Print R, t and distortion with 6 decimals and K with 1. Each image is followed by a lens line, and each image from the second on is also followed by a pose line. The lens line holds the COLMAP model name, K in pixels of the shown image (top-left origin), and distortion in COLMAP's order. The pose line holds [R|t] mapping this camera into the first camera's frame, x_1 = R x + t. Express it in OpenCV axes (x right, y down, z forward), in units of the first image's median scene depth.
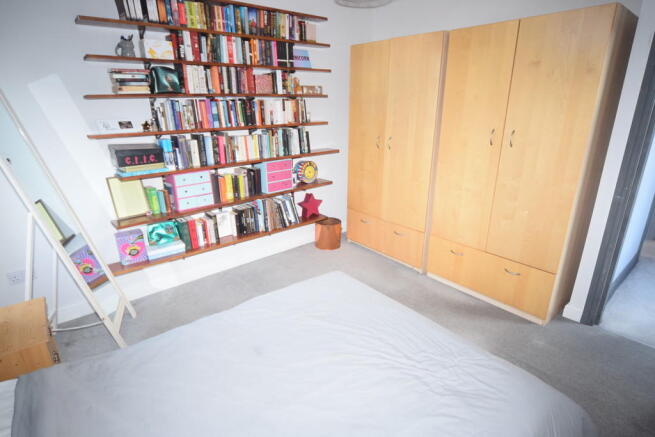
lens RADIAL K [[348.0, 0, 328.8], [0, 348.0, 219.5], [0, 0, 1]] dist [-0.019826, 0.003669]
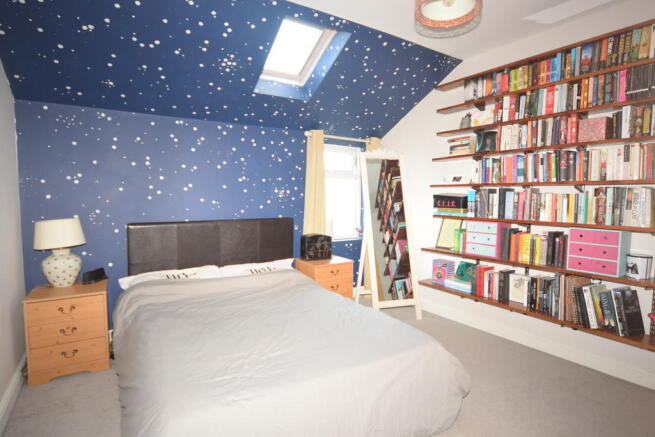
lens RADIAL K [[348.0, 0, 327.3], [0, 348.0, 218.9], [0, 0, 1]] dist [-0.019826, 0.003669]
pose [[-0.102807, 0.082201, -0.991299, 0.689540], [-0.316271, 0.942161, 0.110927, -0.107305], [0.943082, 0.324923, -0.070863, 0.598587]]
